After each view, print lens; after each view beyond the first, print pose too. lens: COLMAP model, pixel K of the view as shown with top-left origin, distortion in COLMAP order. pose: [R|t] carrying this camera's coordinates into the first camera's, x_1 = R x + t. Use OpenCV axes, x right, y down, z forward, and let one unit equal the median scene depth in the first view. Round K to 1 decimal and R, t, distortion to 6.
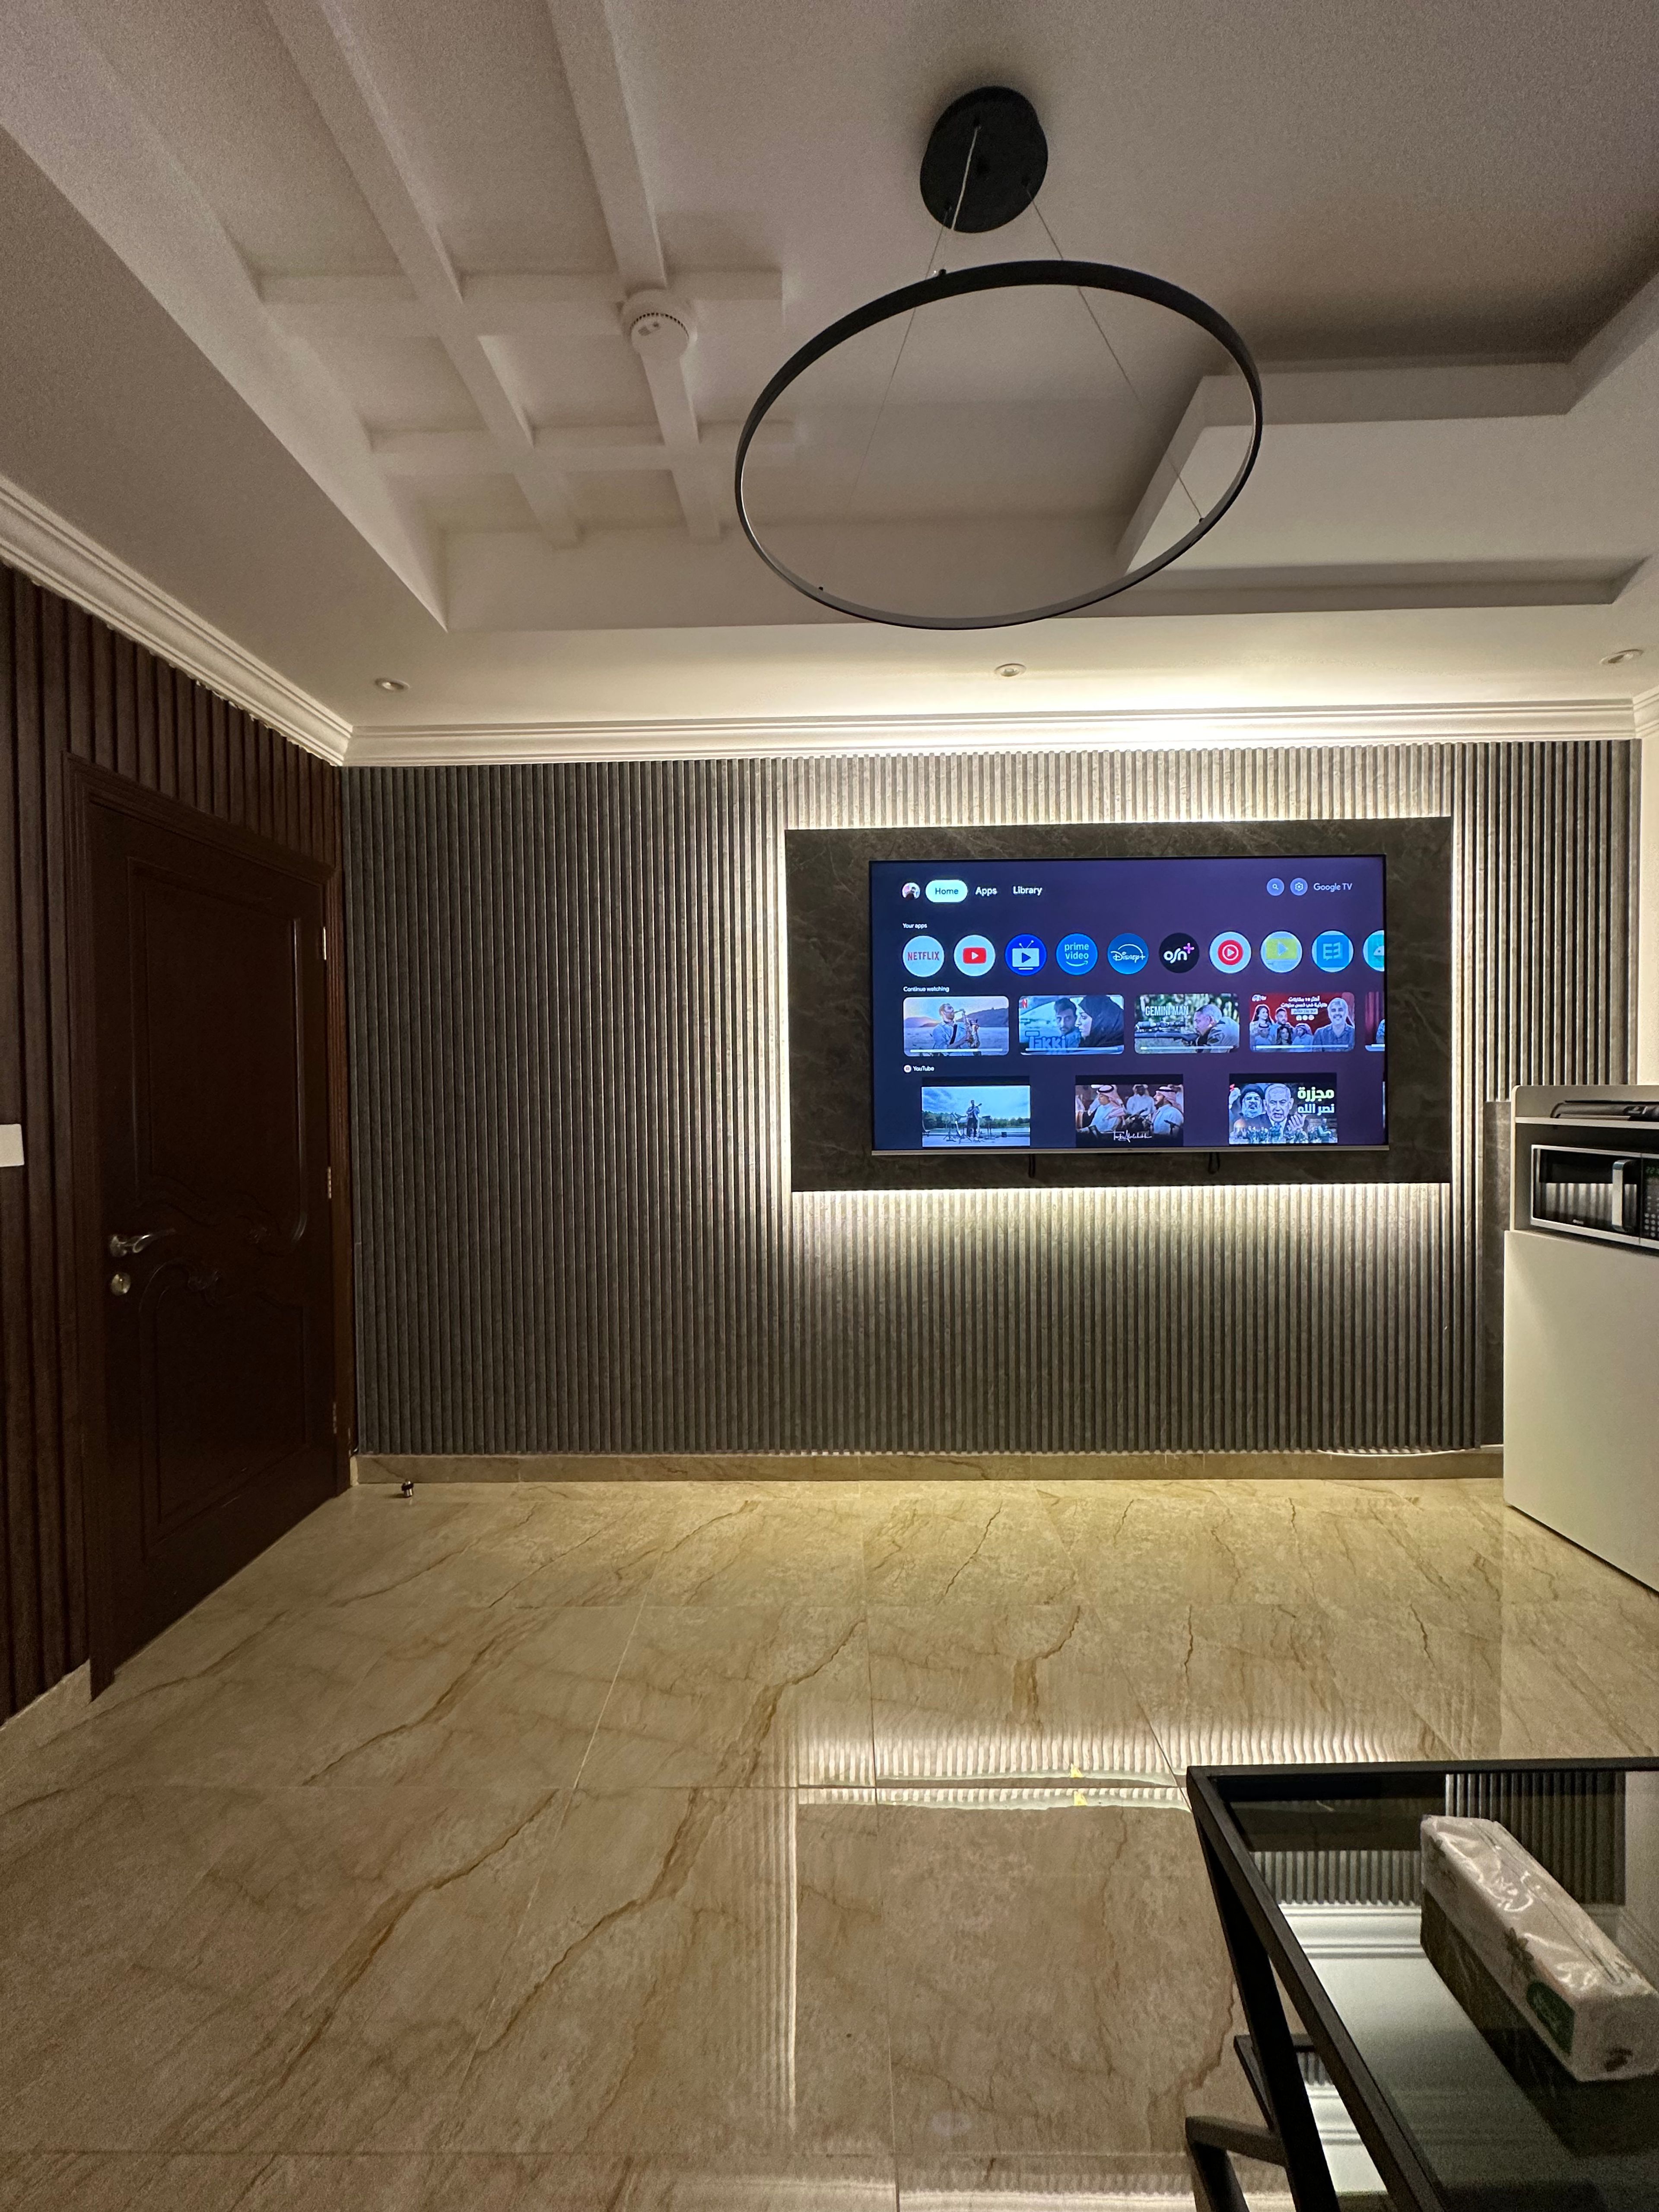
lens RADIAL K [[878.3, 0, 828.4], [0, 878.3, 1105.1], [0, 0, 1]] dist [-0.003713, 0.000726]
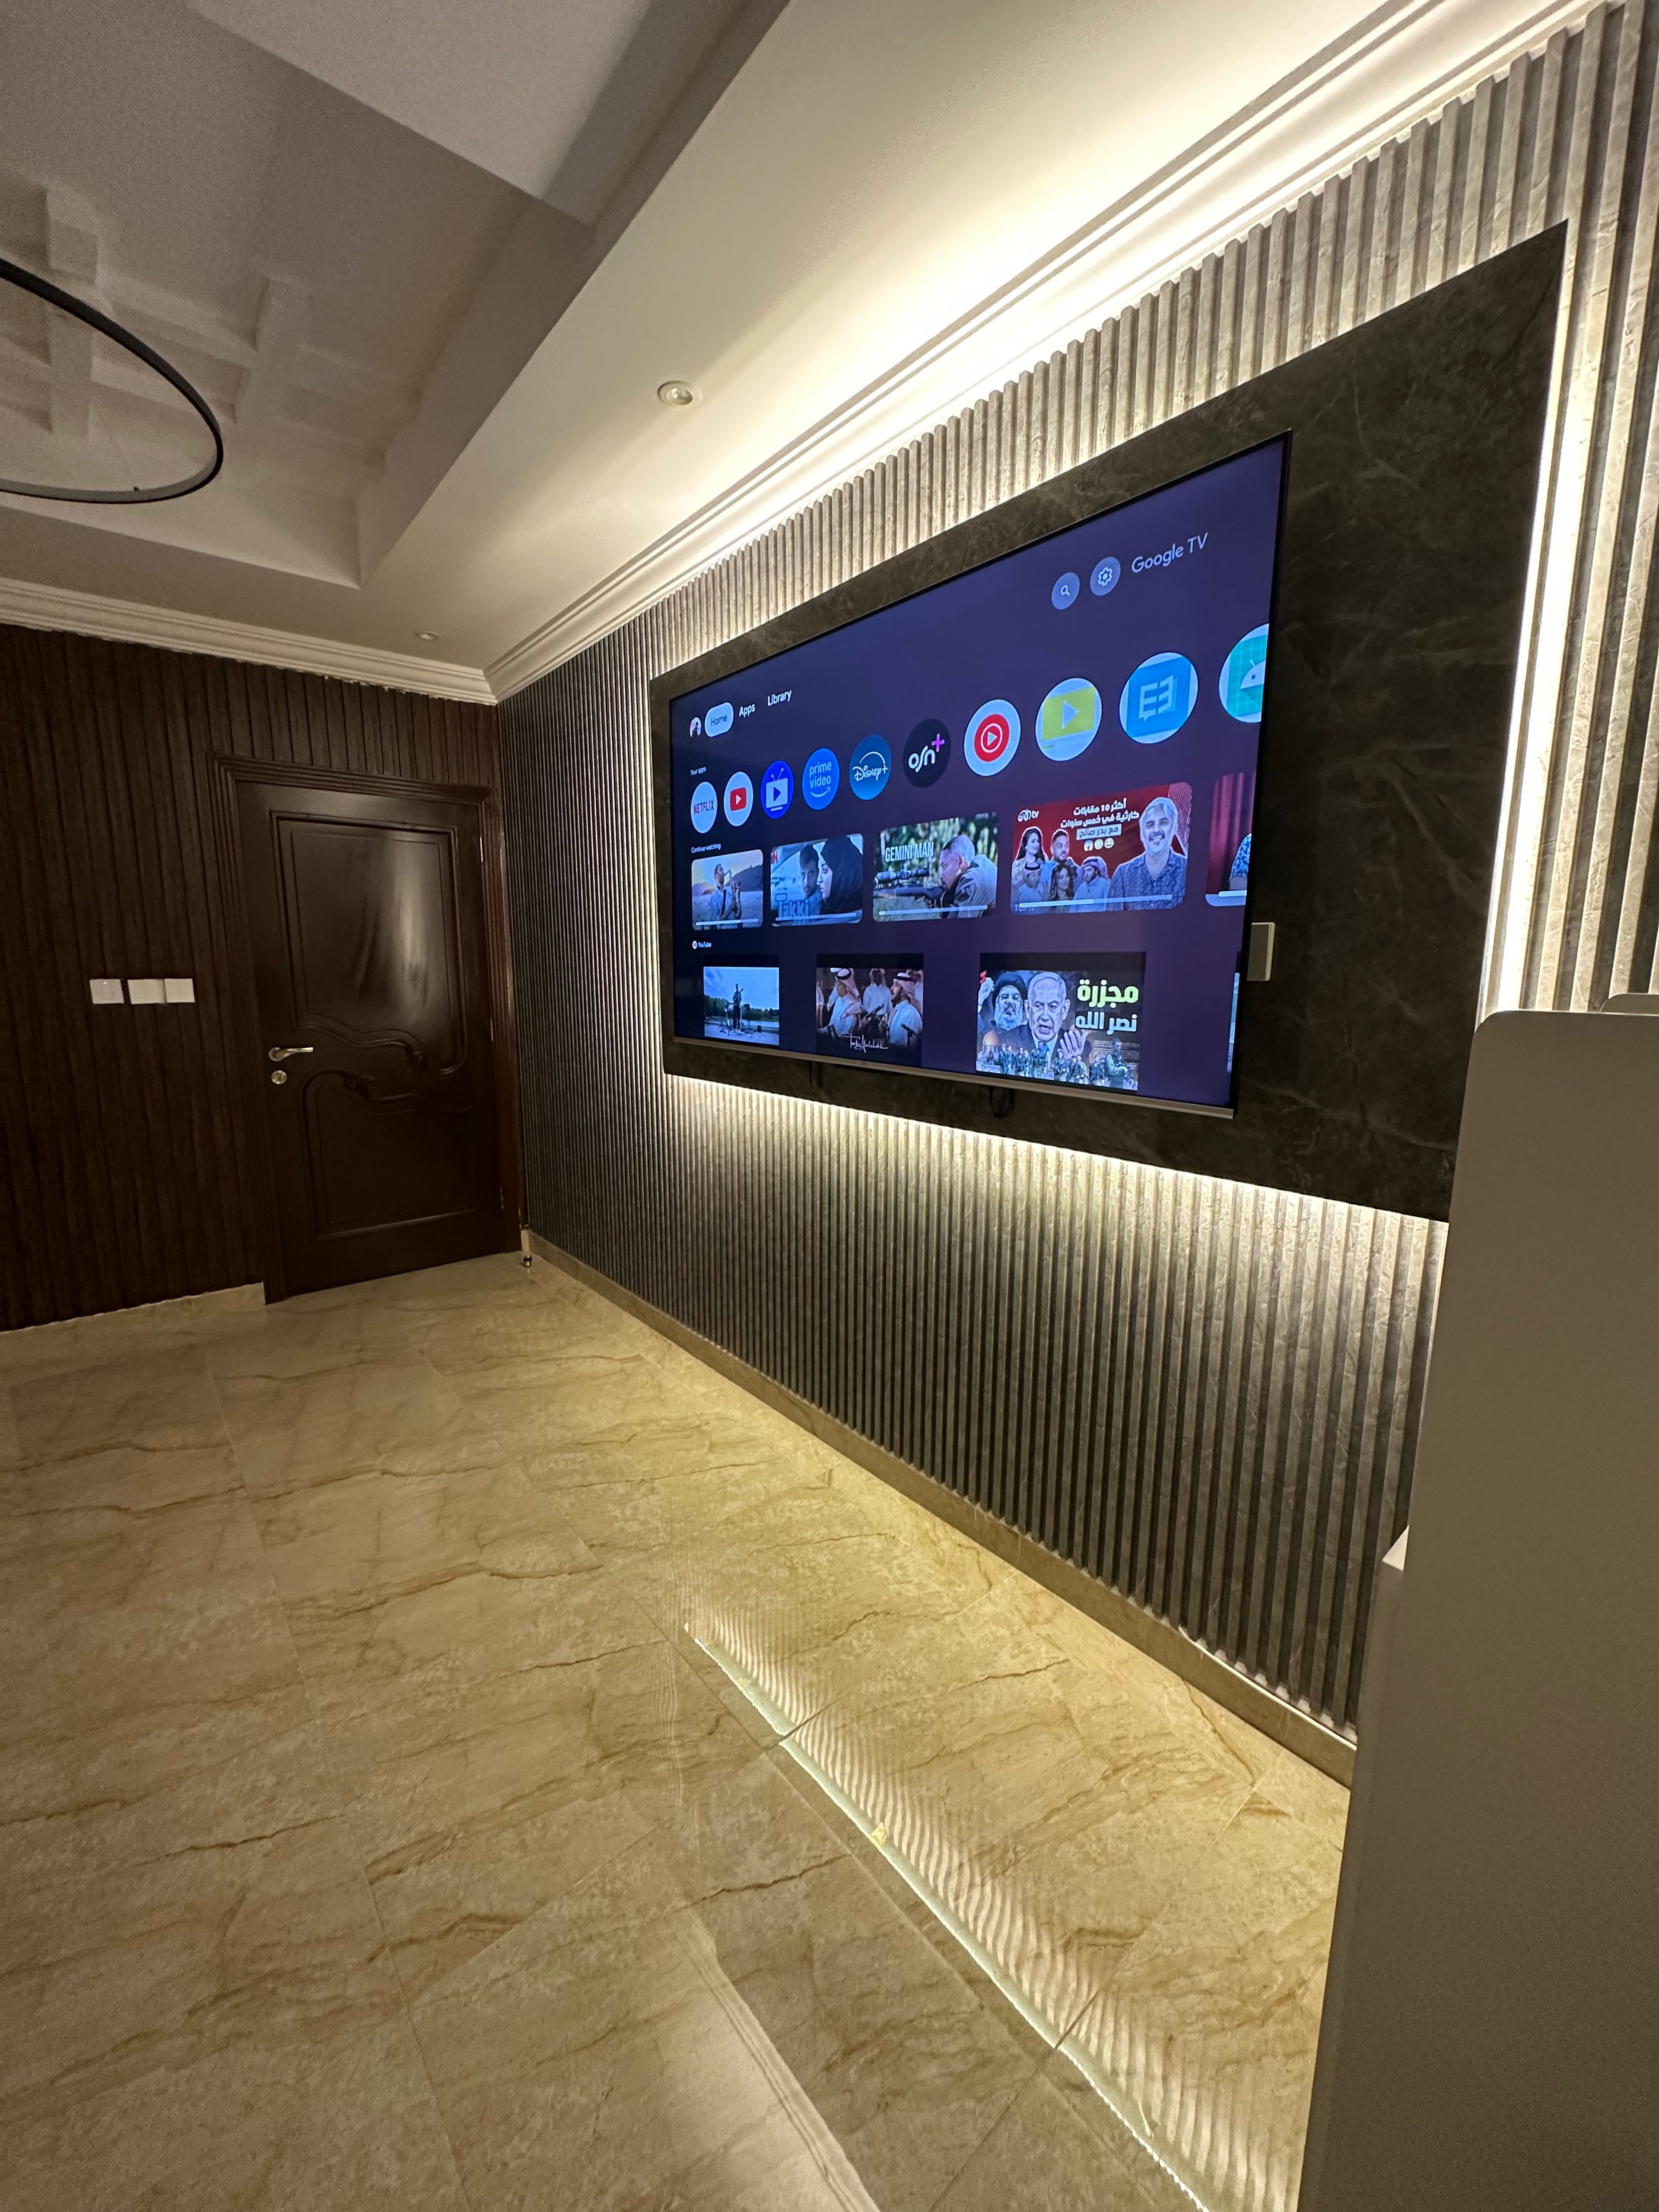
lens RADIAL K [[878.3, 0, 829.5], [0, 878.3, 1104.2], [0, 0, 1]] dist [-0.003713, 0.000726]
pose [[0.651019, 0.134746, -0.747006, 0.844944], [-0.025129, 0.987404, 0.156209, -0.024803], [0.758646, -0.082923, 0.646205, 0.527784]]
